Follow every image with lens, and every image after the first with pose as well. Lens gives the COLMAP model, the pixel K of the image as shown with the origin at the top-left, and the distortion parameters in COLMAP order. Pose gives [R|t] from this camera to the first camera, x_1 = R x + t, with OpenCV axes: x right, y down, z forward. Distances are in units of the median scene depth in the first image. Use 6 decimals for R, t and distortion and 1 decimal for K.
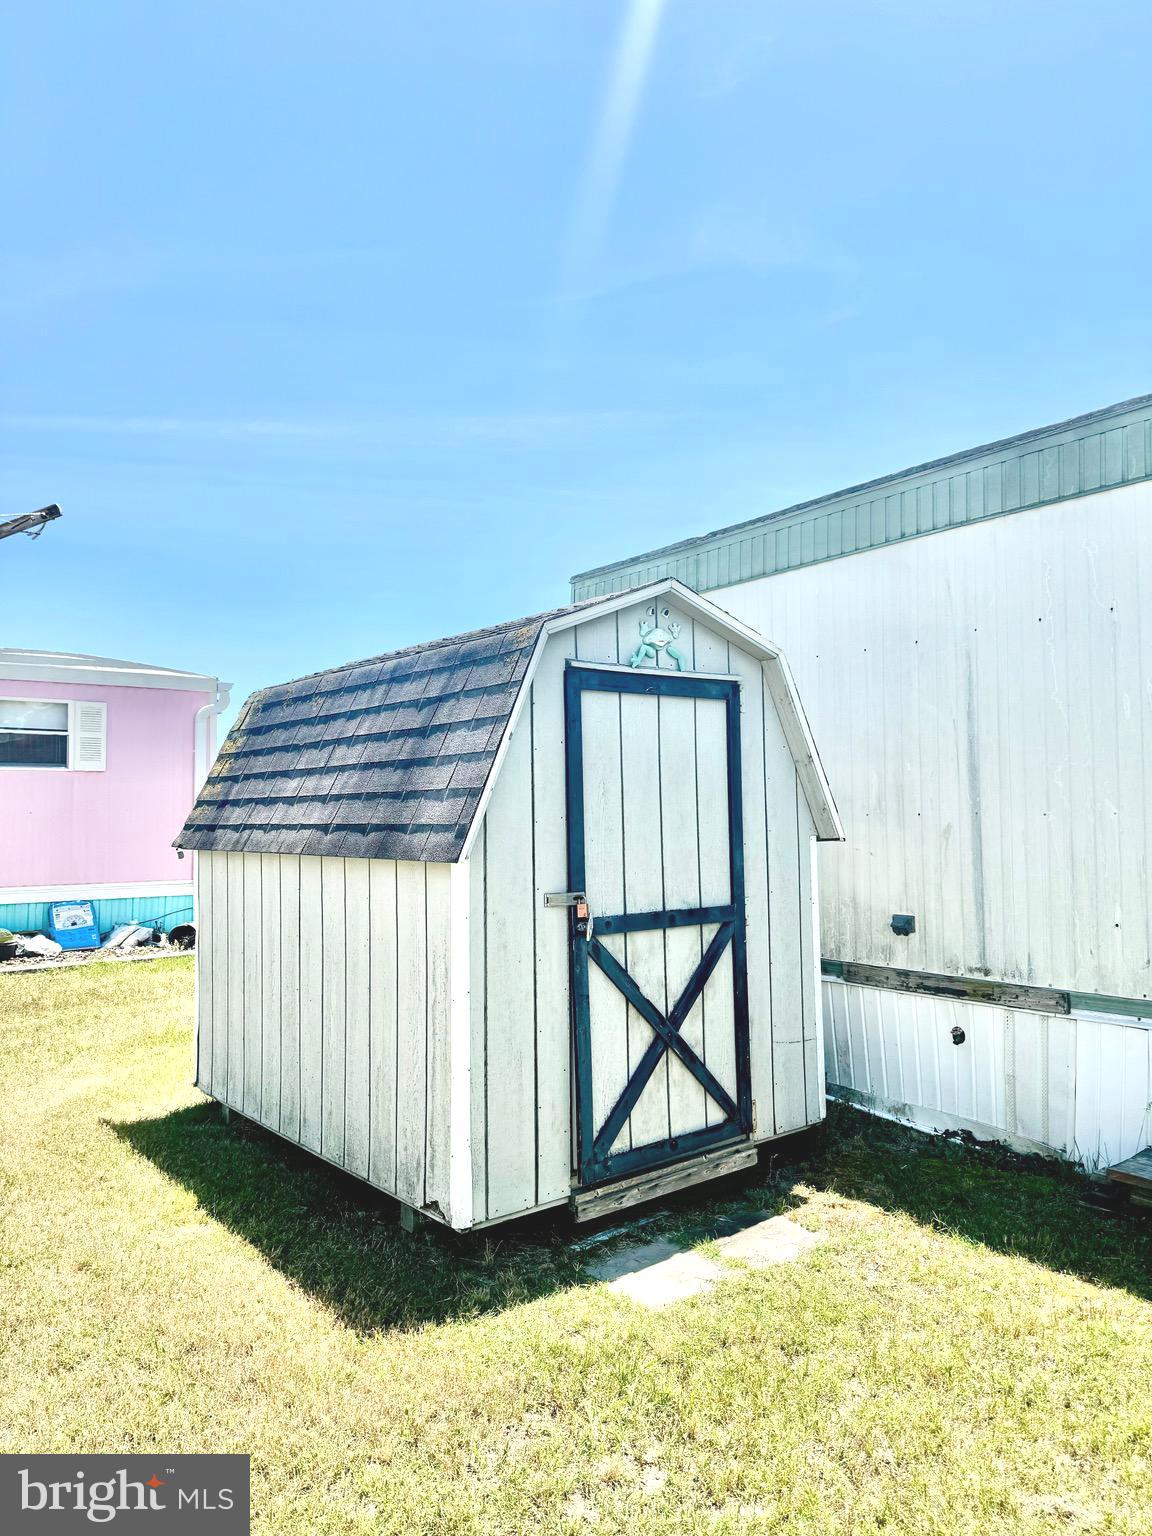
lens RADIAL K [[1081.5, 0, 606.8], [0, 1081.5, 763.8], [0, 0, 1]] dist [0.114115, -0.183185]
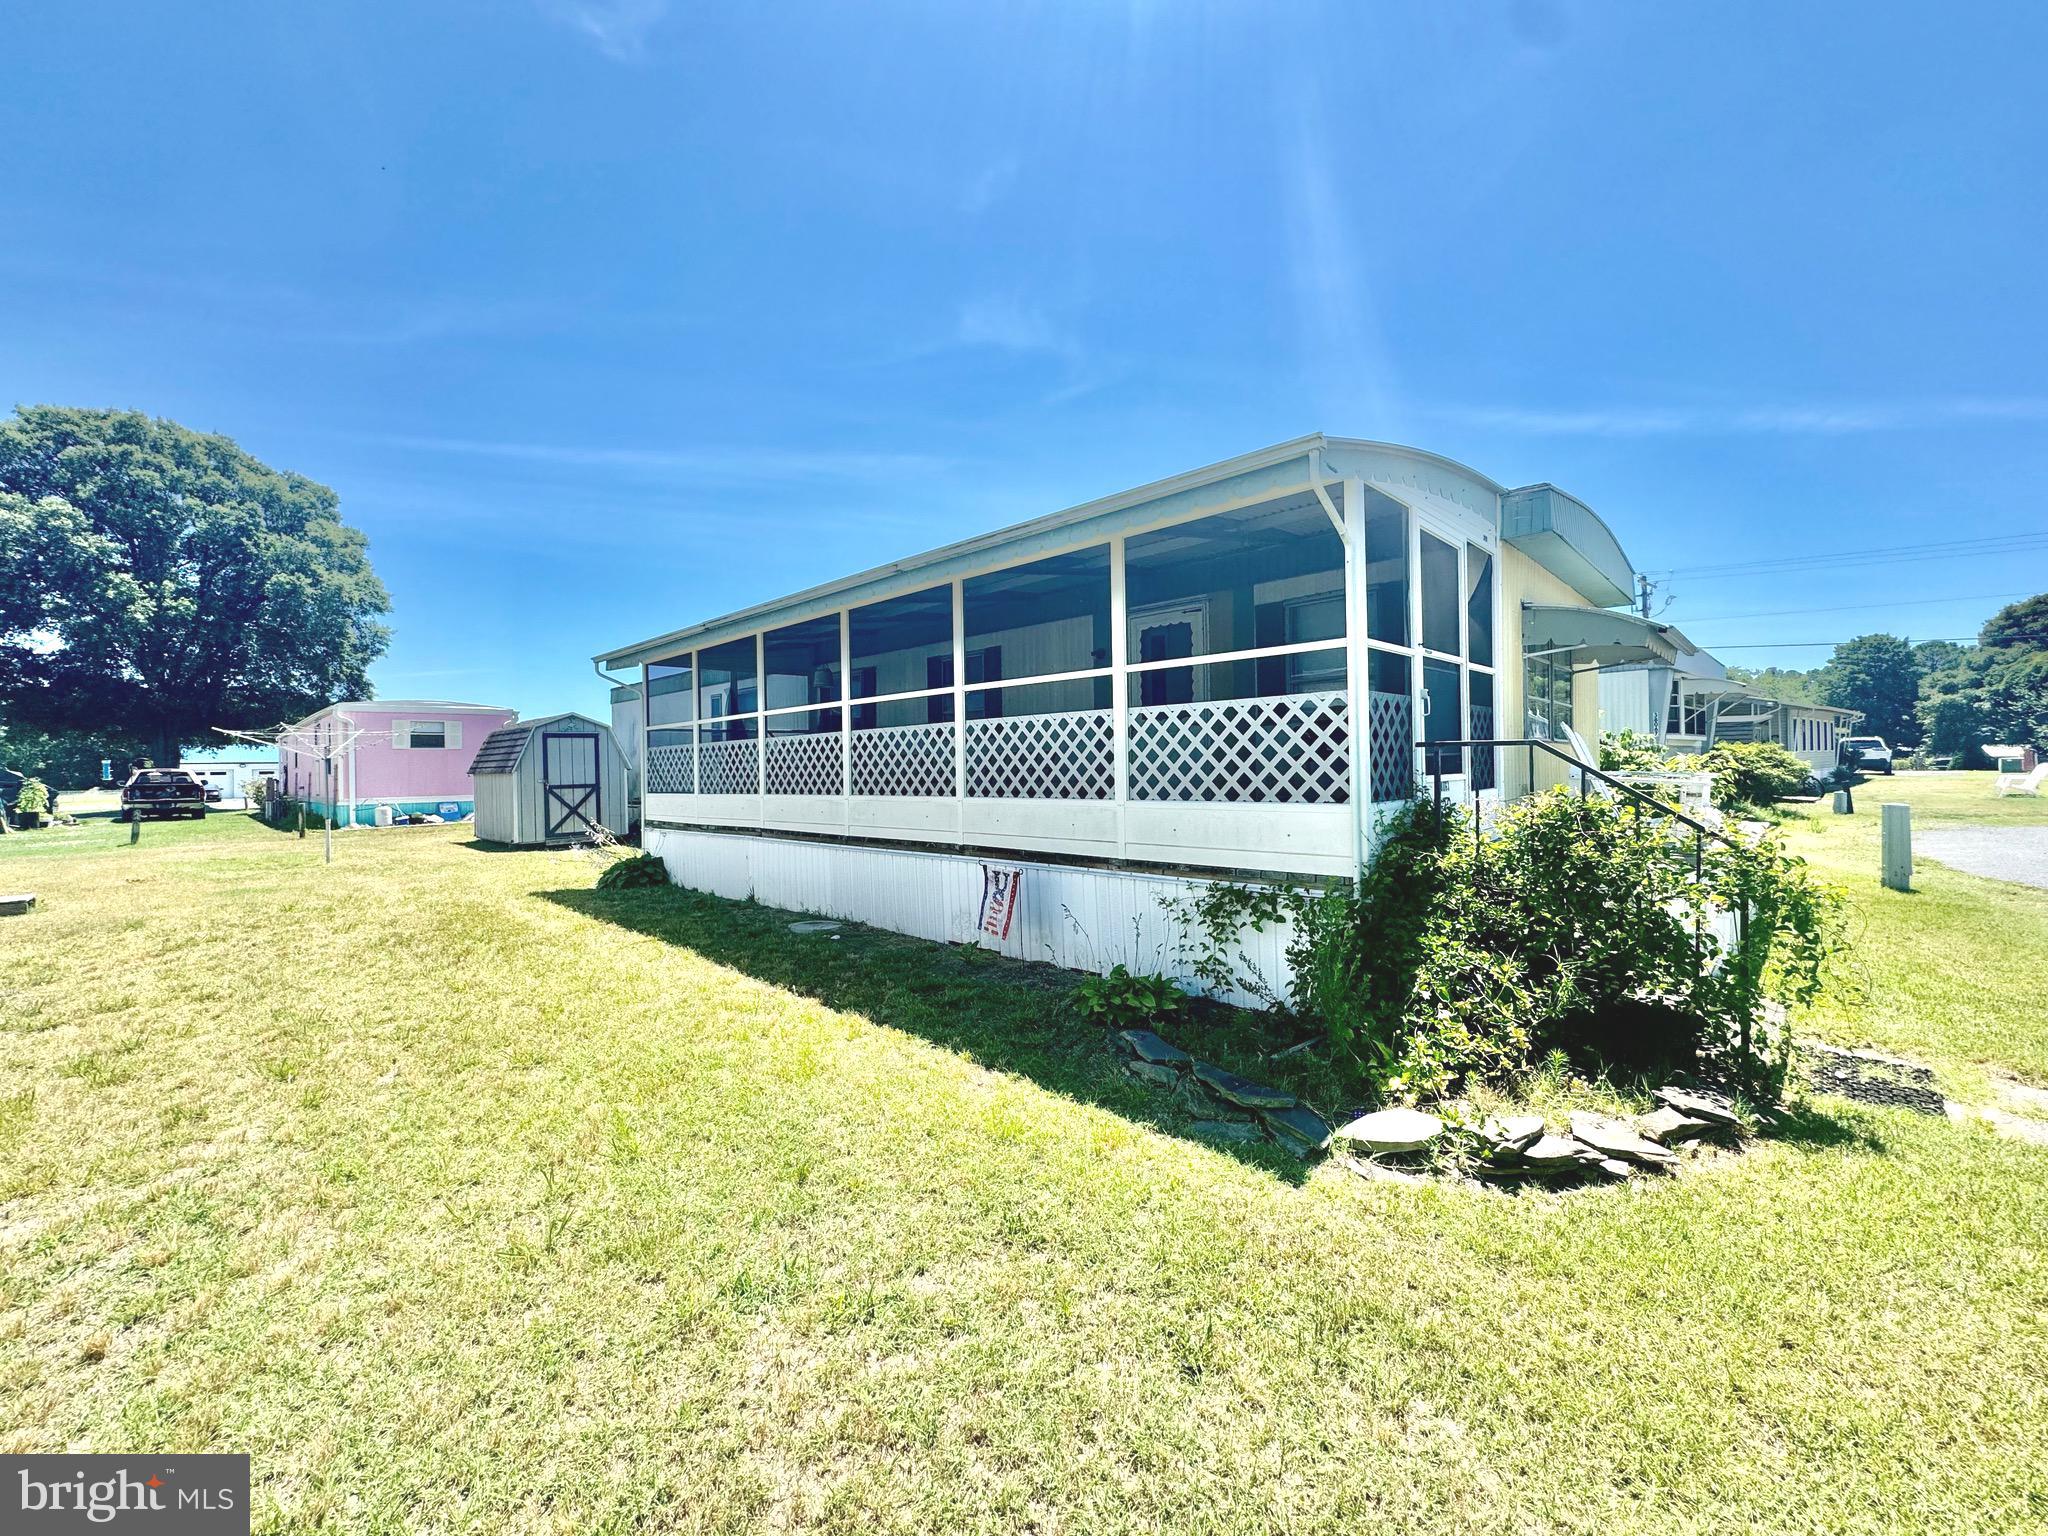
lens RADIAL K [[822.0, 0, 1024.0], [0, 822.0, 768.0], [0, 0, 1]] dist [-0.000314, 0.000301]
pose [[0.989995, -0.001359, 0.141094, 1.470549], [-0.006908, 0.998288, 0.058087, -0.153291], [-0.140931, -0.058481, 0.988291, -2.744083]]
